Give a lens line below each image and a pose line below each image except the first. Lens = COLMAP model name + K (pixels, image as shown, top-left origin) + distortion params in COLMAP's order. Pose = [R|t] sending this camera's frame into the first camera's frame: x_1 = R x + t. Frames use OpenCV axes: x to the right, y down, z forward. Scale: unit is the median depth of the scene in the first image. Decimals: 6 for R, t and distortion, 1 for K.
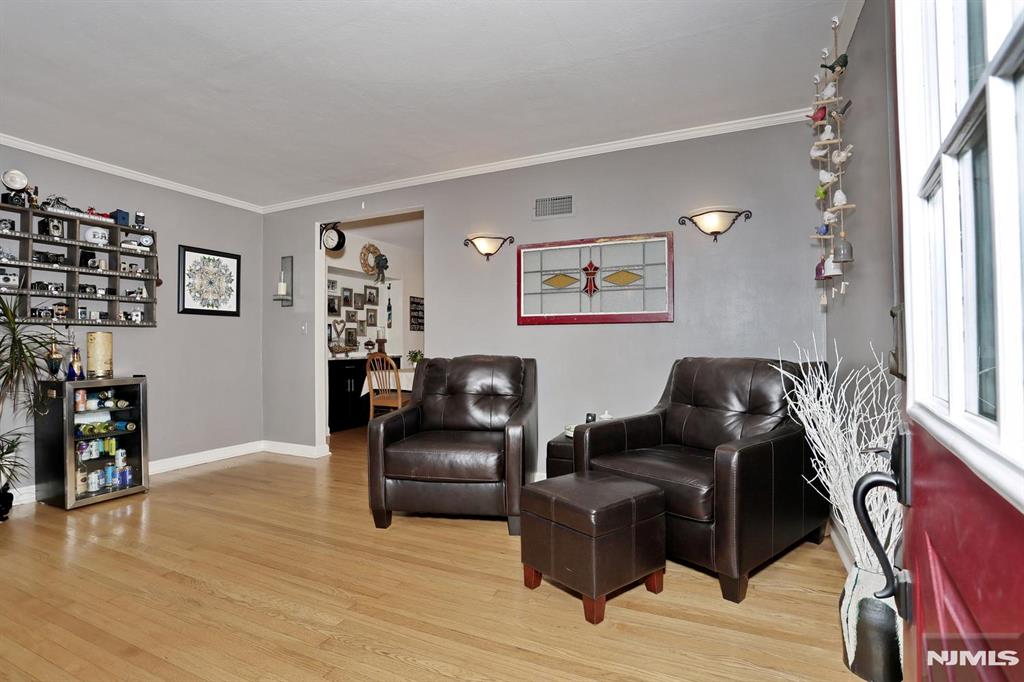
lens RADIAL K [[502.9, 0, 508.3], [0, 502.9, 344.6], [0, 0, 1]] dist [-0.050492, 0.019874]
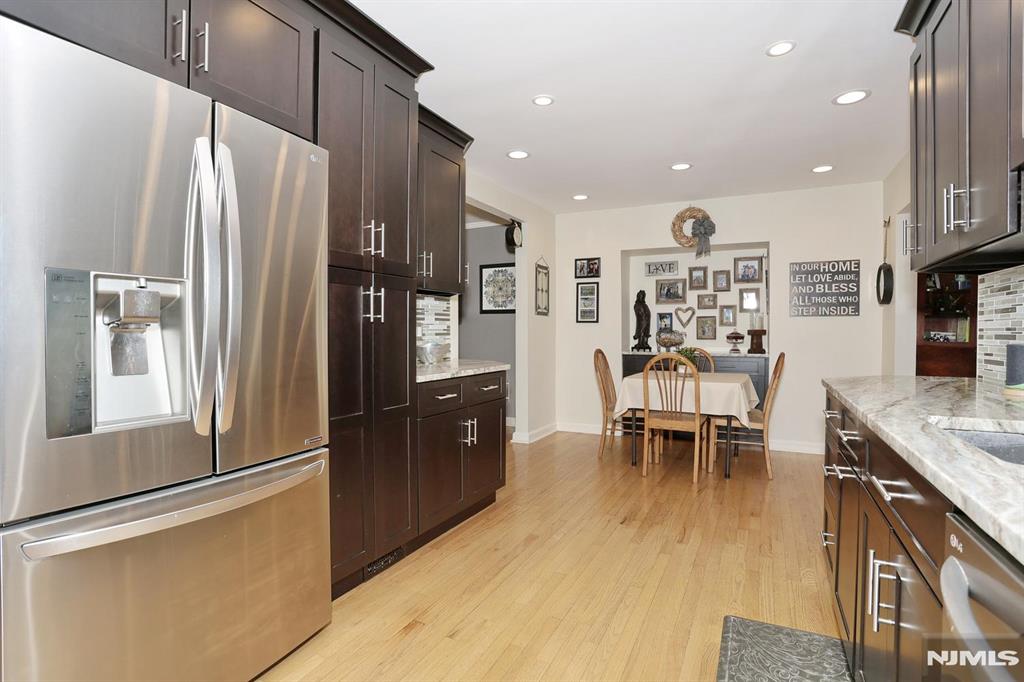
lens RADIAL K [[502.9, 0, 506.1], [0, 502.9, 338.7], [0, 0, 1]] dist [-0.050492, 0.019874]
pose [[-0.030615, 0.023404, -0.999257, 0.815158], [0.001904, 0.999725, 0.023356, -0.027978], [0.999529, -0.001188, -0.030651, 1.195504]]
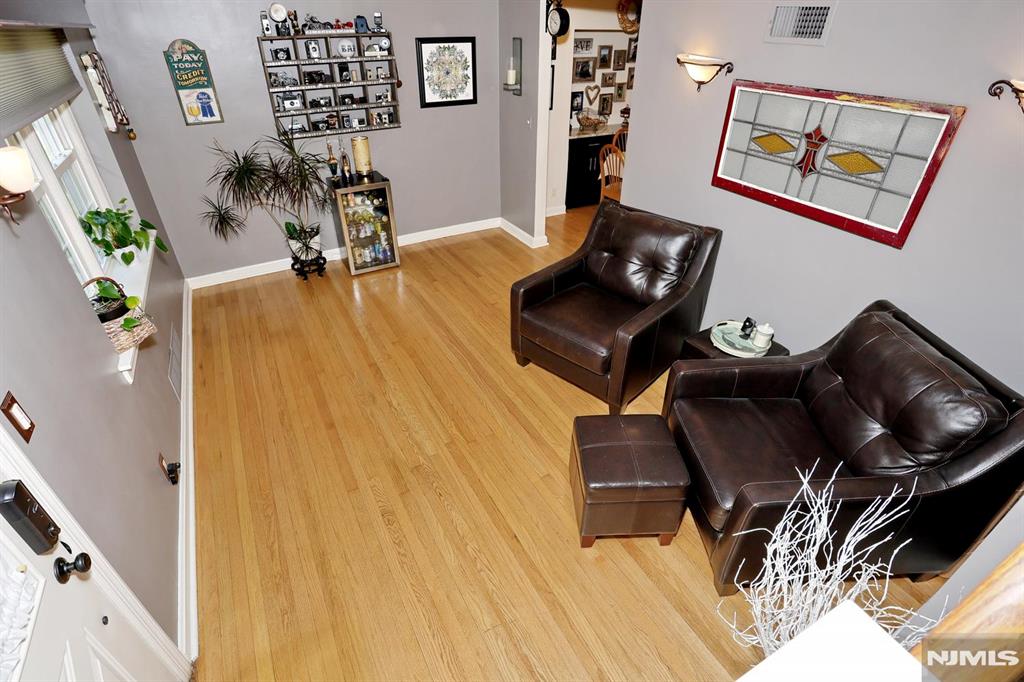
lens RADIAL K [[502.9, 0, 509.4], [0, 502.9, 341.8], [0, 0, 1]] dist [-0.050492, 0.019874]
pose [[0.810991, 0.327677, -0.484686, 0.220241], [-0.006130, 0.833155, 0.553006, -0.262633], [0.585026, -0.445512, 0.677690, 0.133372]]
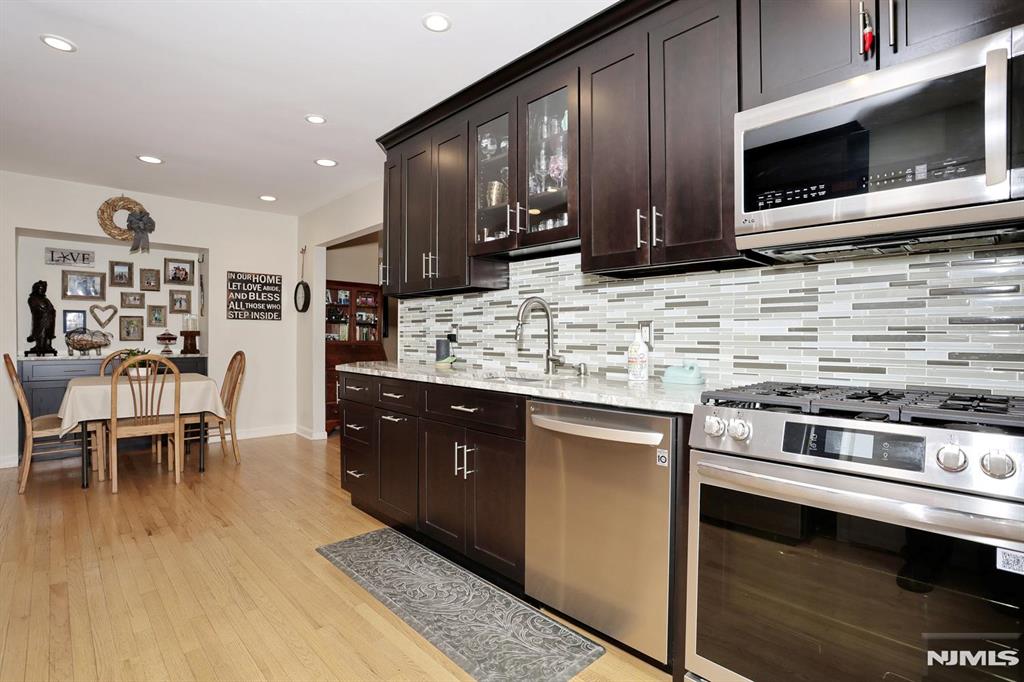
lens RADIAL K [[502.9, 0, 511.7], [0, 502.9, 339.0], [0, 0, 1]] dist [-0.050492, 0.019874]
pose [[0.934301, 0.015689, -0.356139, 0.788874], [-0.012009, 0.999849, 0.012540, -0.025145], [0.356282, -0.007440, 0.934349, 0.882891]]
